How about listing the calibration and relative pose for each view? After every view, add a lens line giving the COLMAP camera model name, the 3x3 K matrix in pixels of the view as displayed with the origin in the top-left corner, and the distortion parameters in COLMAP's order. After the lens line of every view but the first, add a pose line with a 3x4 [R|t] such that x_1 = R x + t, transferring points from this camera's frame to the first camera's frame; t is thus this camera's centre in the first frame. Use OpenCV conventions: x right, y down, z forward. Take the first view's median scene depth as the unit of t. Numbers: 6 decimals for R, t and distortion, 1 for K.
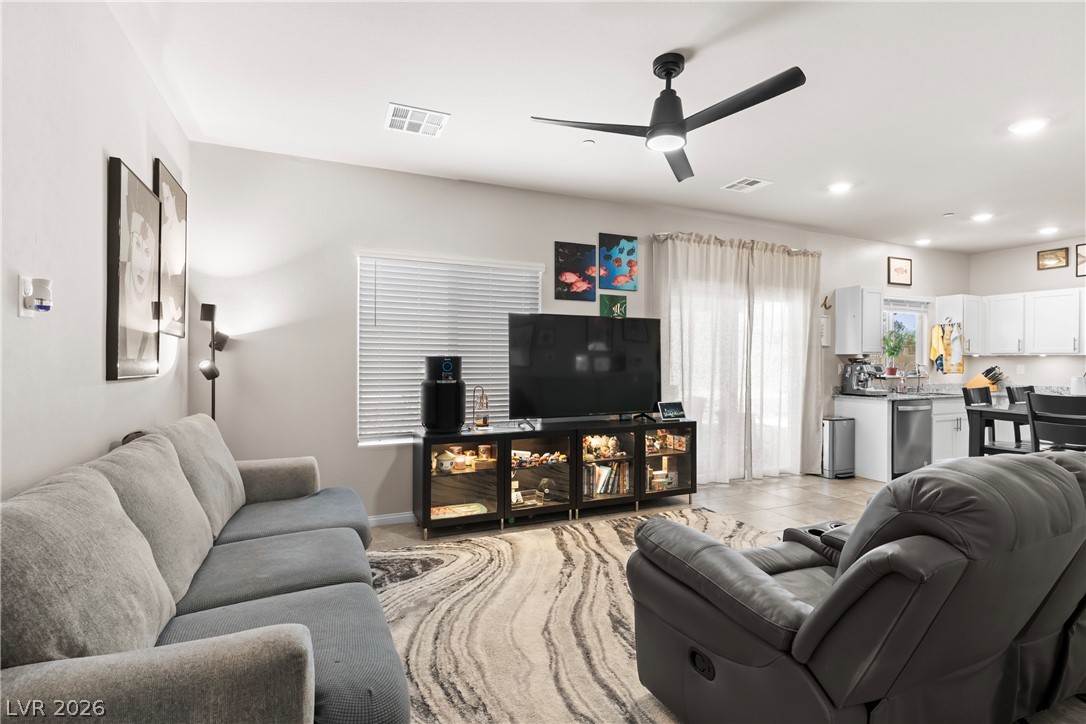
lens RADIAL K [[513.0, 0, 543.2], [0, 513.0, 357.1], [0, 0, 1]] dist [0.005006, -0.000904]
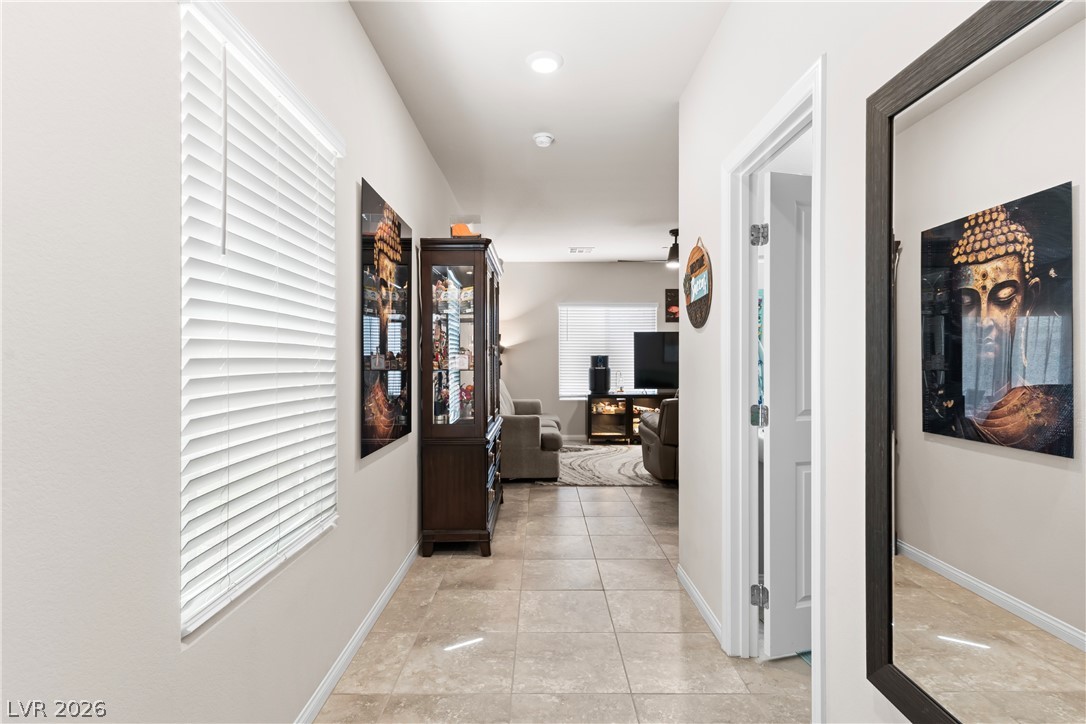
lens RADIAL K [[569.9, 0, 543.3], [0, 569.9, 361.9], [0, 0, 1]] dist [0.000006, 0.000011]
pose [[0.917472, -0.004738, -0.397772, 0.410337], [0.006884, 0.999968, 0.003969, 0.010760], [0.397740, -0.006380, 0.917476, -0.939599]]
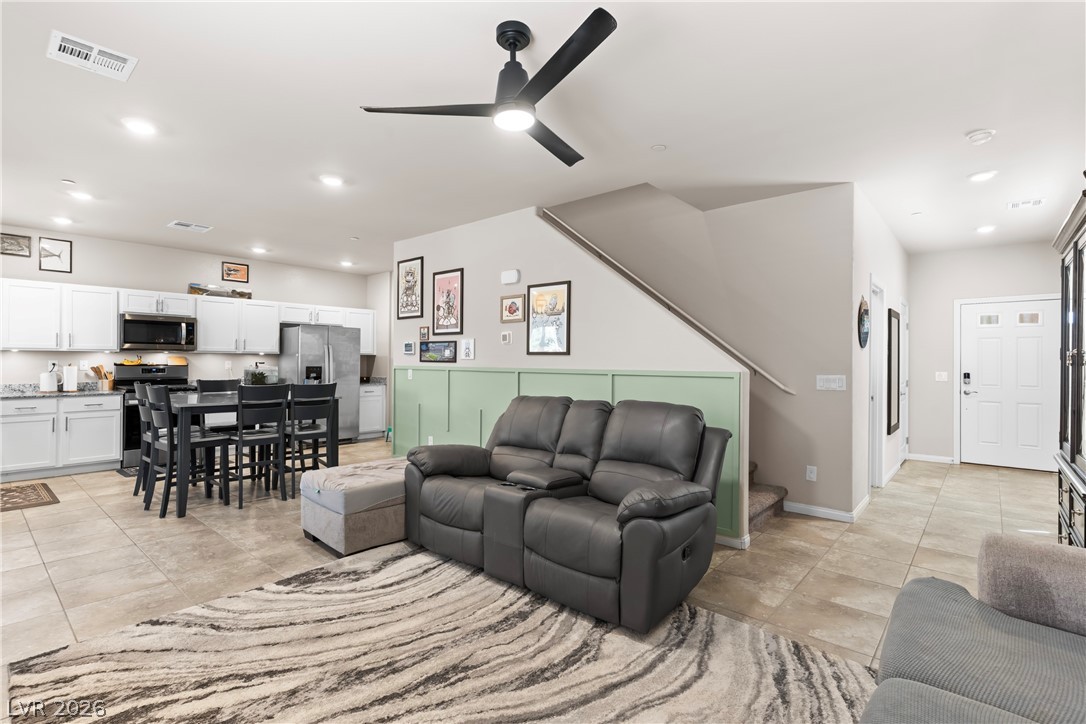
lens RADIAL K [[513.0, 0, 542.5], [0, 513.0, 360.0], [0, 0, 1]] dist [0.005006, -0.000904]
pose [[-0.427517, -0.007848, 0.903973, -0.331949], [-0.012011, 0.999923, 0.003001, -0.000467], [-0.903927, -0.009575, -0.427579, 0.739754]]
